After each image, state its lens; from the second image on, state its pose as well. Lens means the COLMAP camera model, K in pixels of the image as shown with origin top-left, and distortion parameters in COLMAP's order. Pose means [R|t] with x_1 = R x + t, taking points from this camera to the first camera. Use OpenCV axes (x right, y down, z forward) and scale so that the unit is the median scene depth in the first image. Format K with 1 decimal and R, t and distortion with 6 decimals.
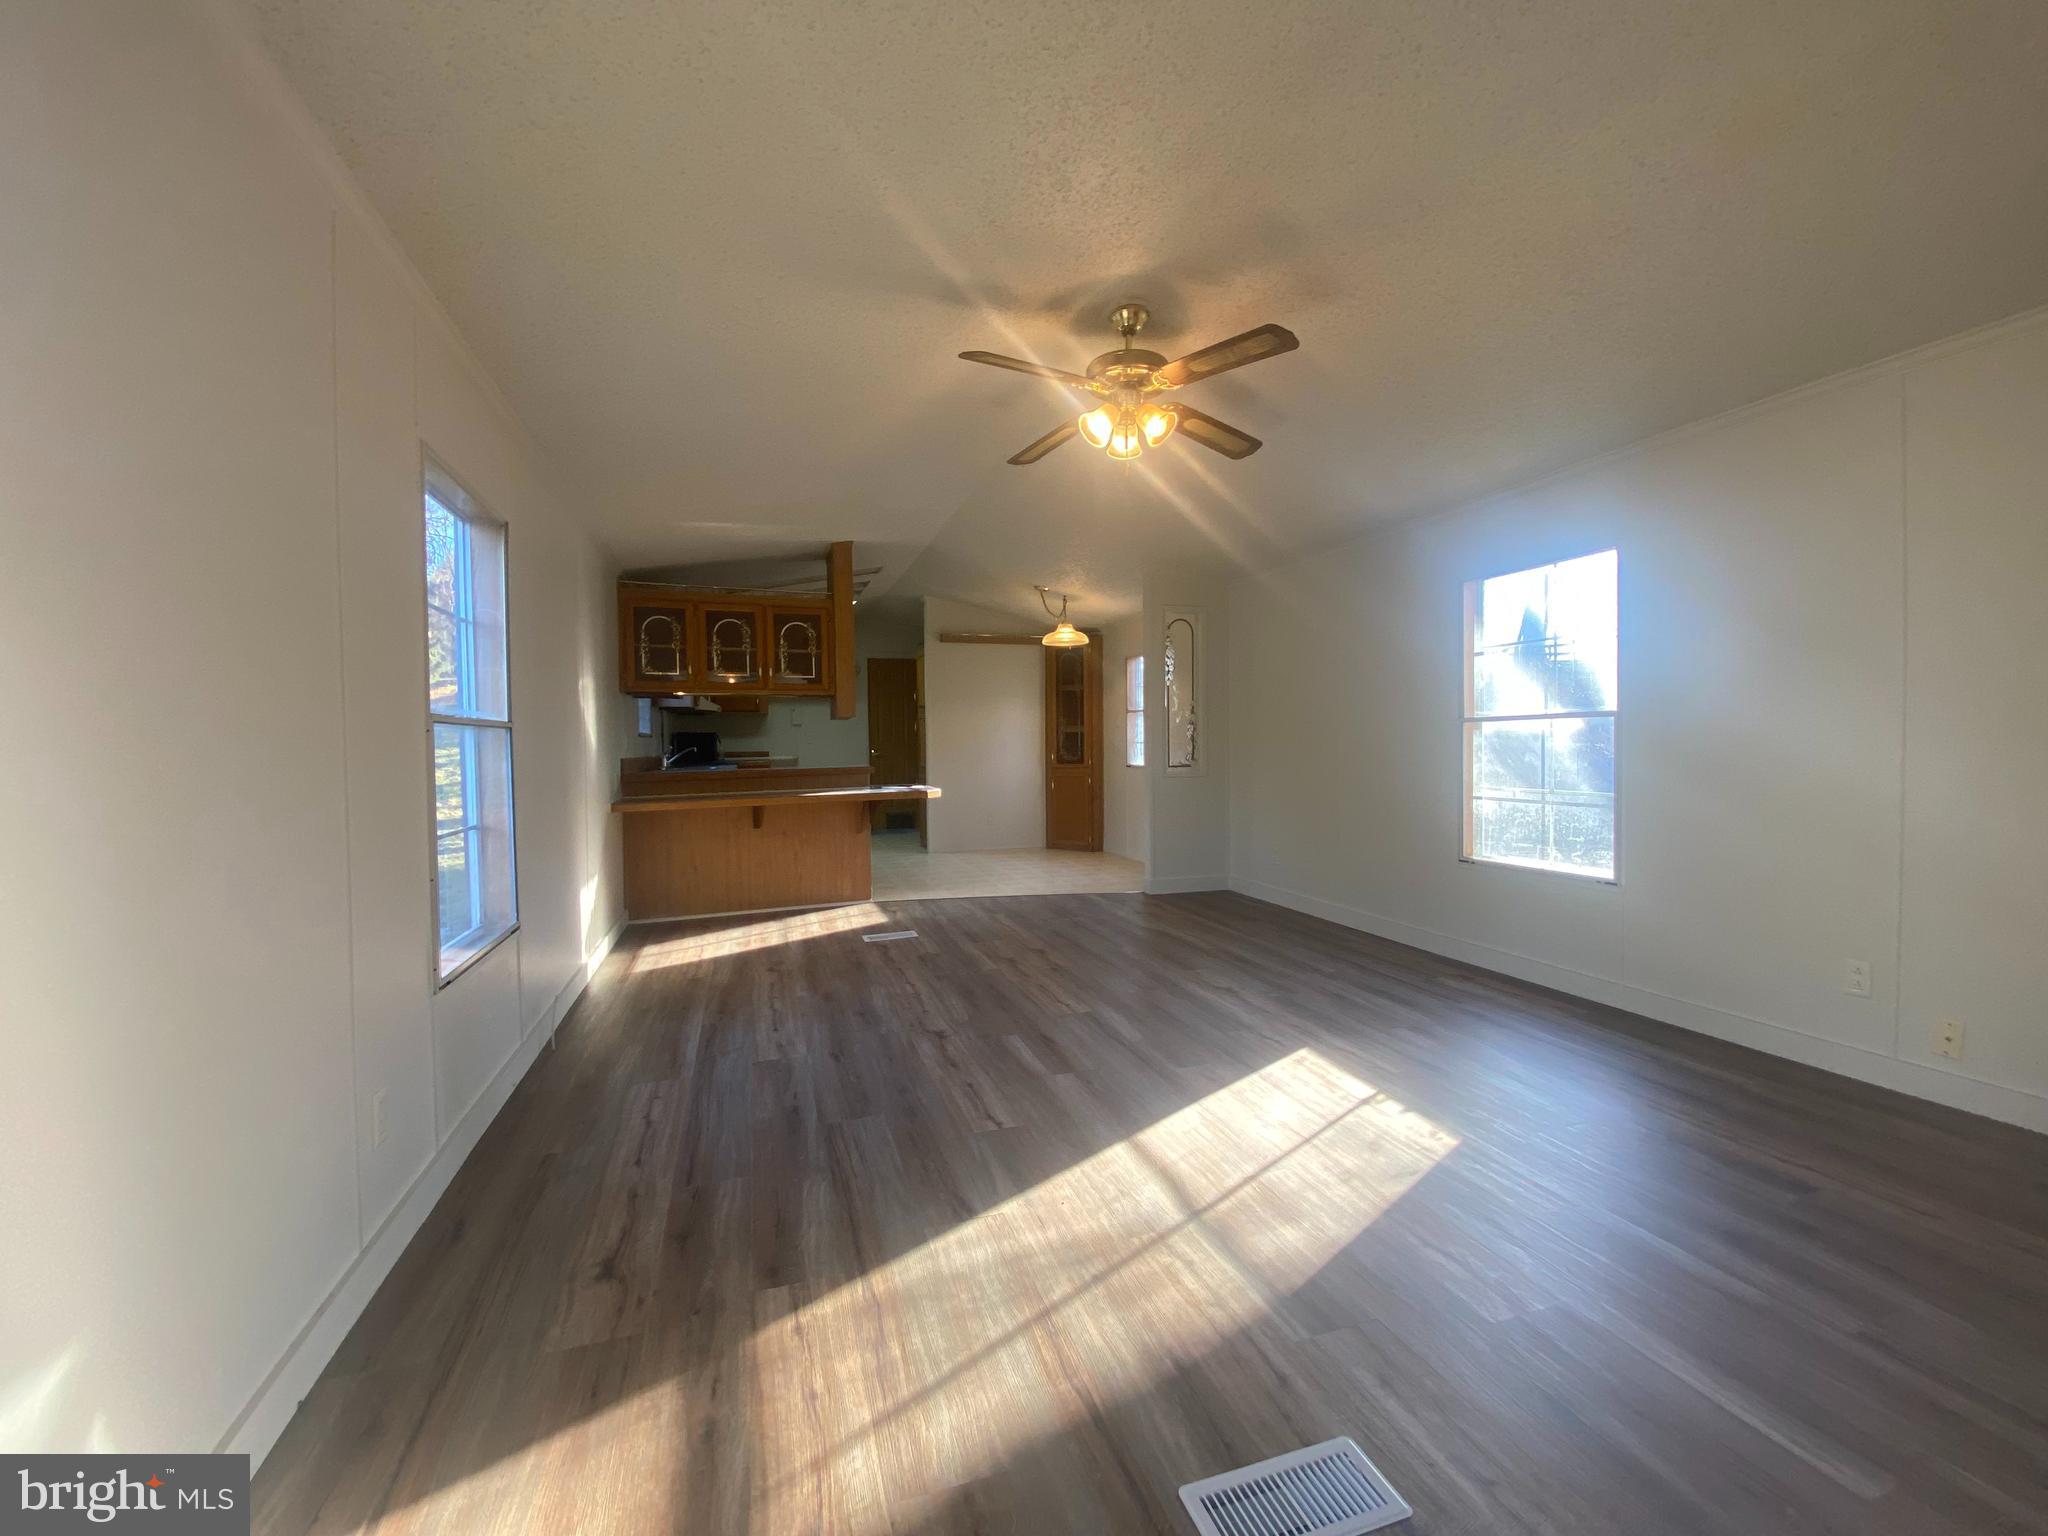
lens RADIAL K [[832.9, 0, 1007.9], [0, 832.9, 761.5], [0, 0, 1]] dist [0.031059, -0.023839]
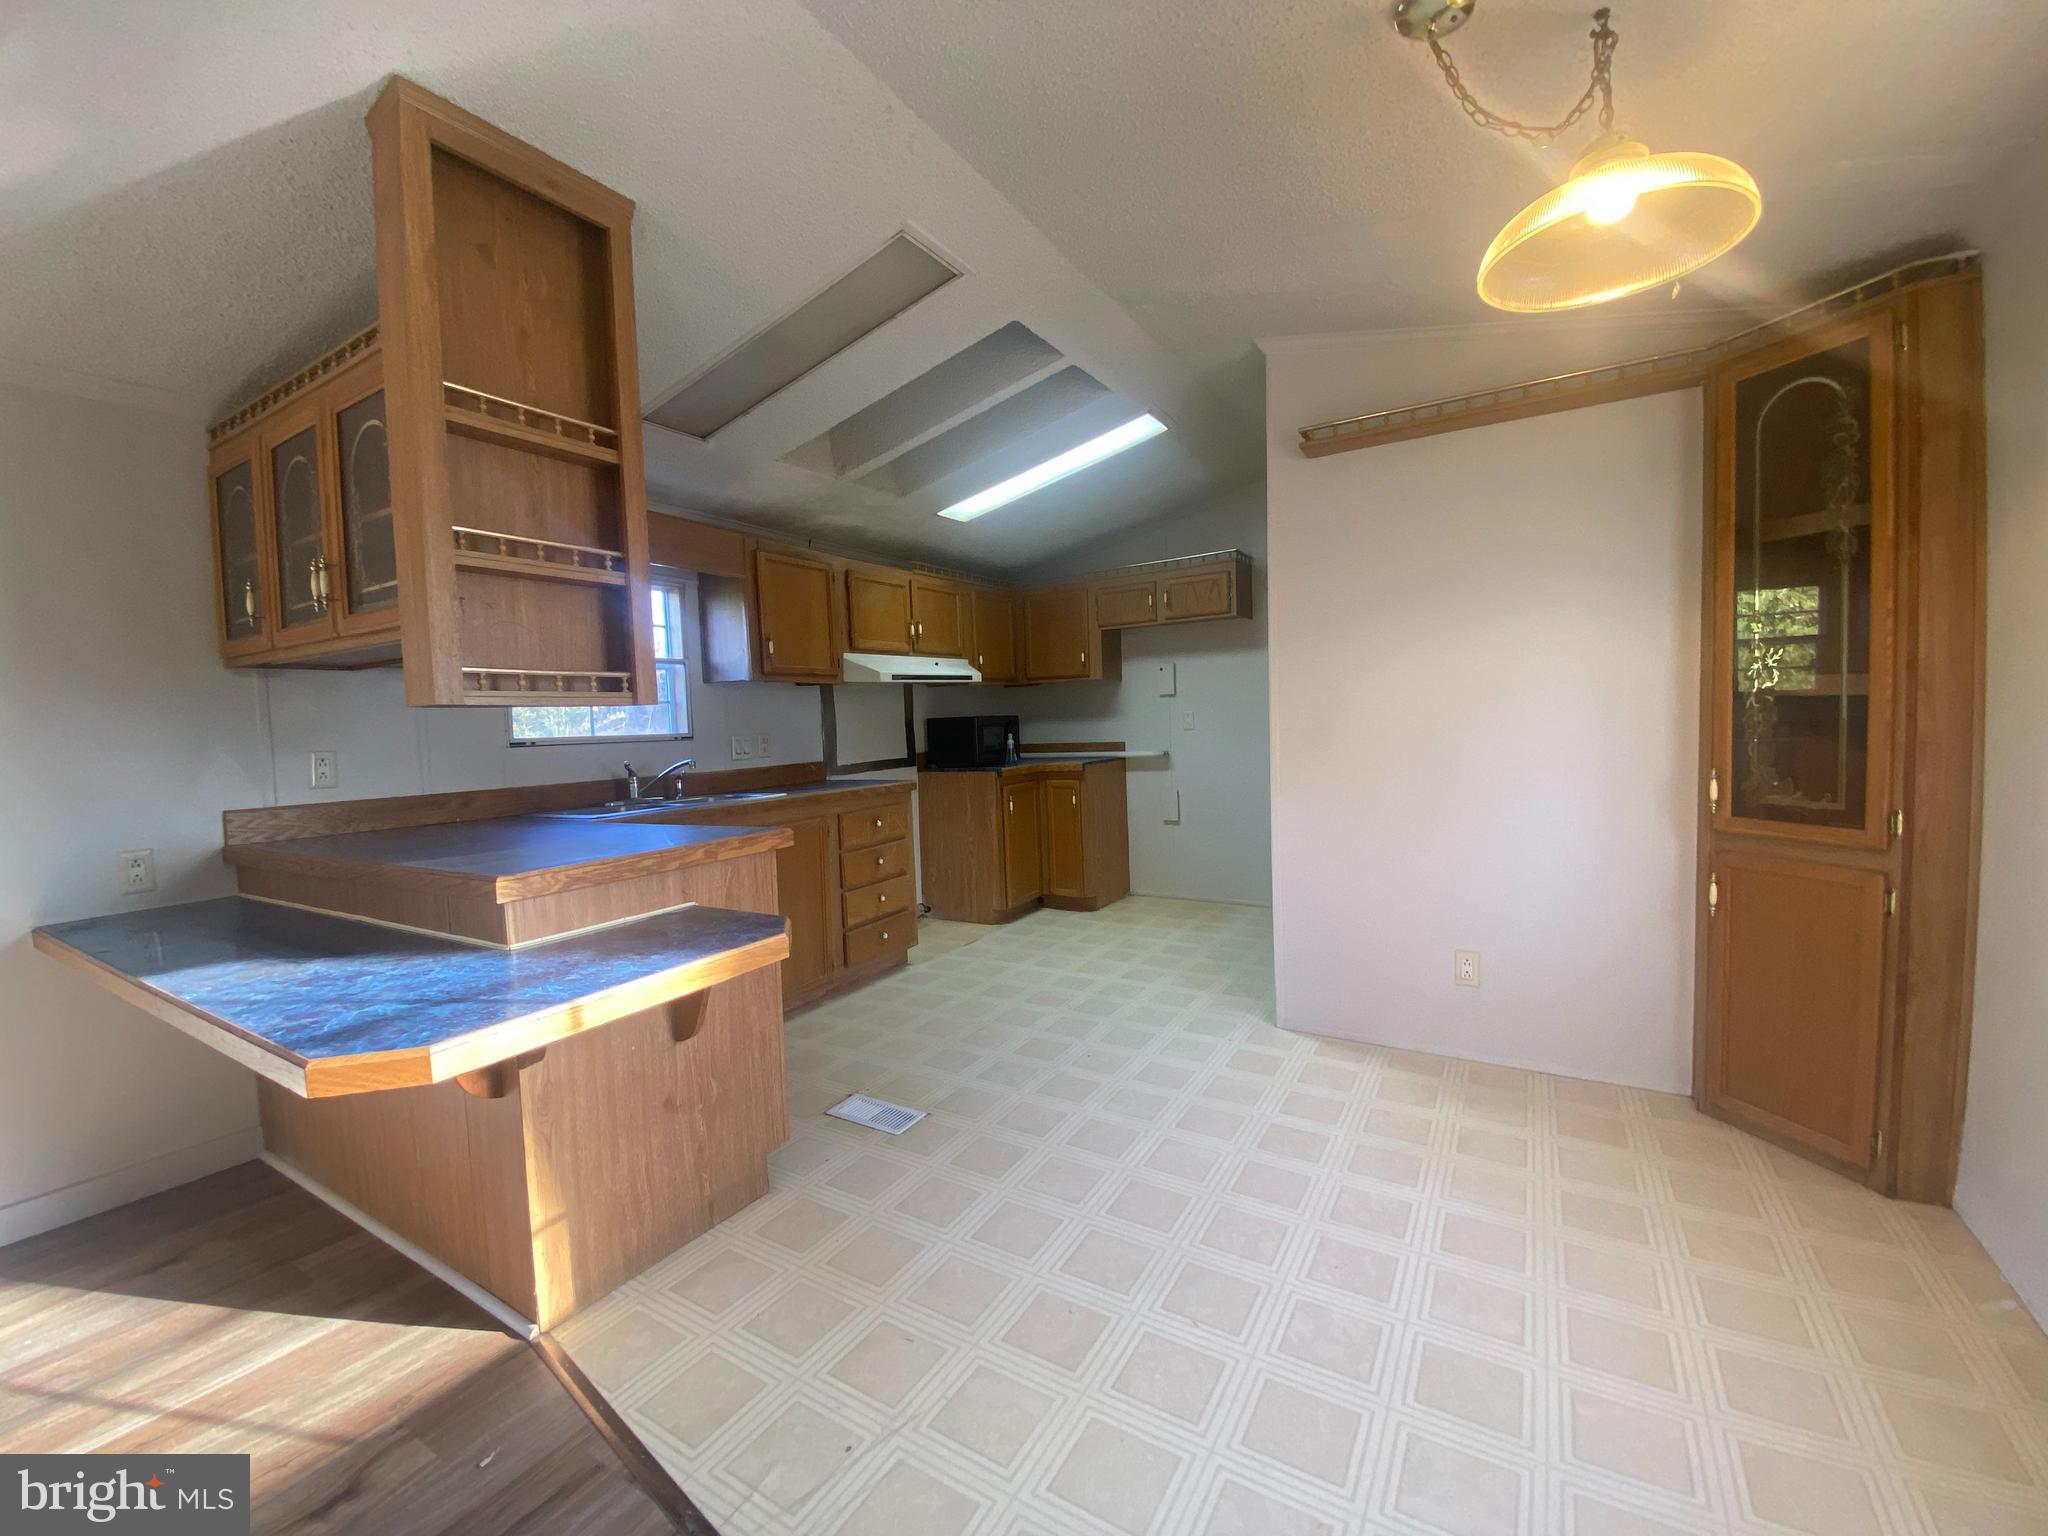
lens RADIAL K [[832.9, 0, 1007.9], [0, 832.9, 761.5], [0, 0, 1]] dist [0.031059, -0.023839]
pose [[0.652698, 0.030165, -0.757017, 0.112266], [0.008936, 0.998831, 0.047506, -0.030517], [0.757565, -0.037772, 0.651665, 0.656712]]
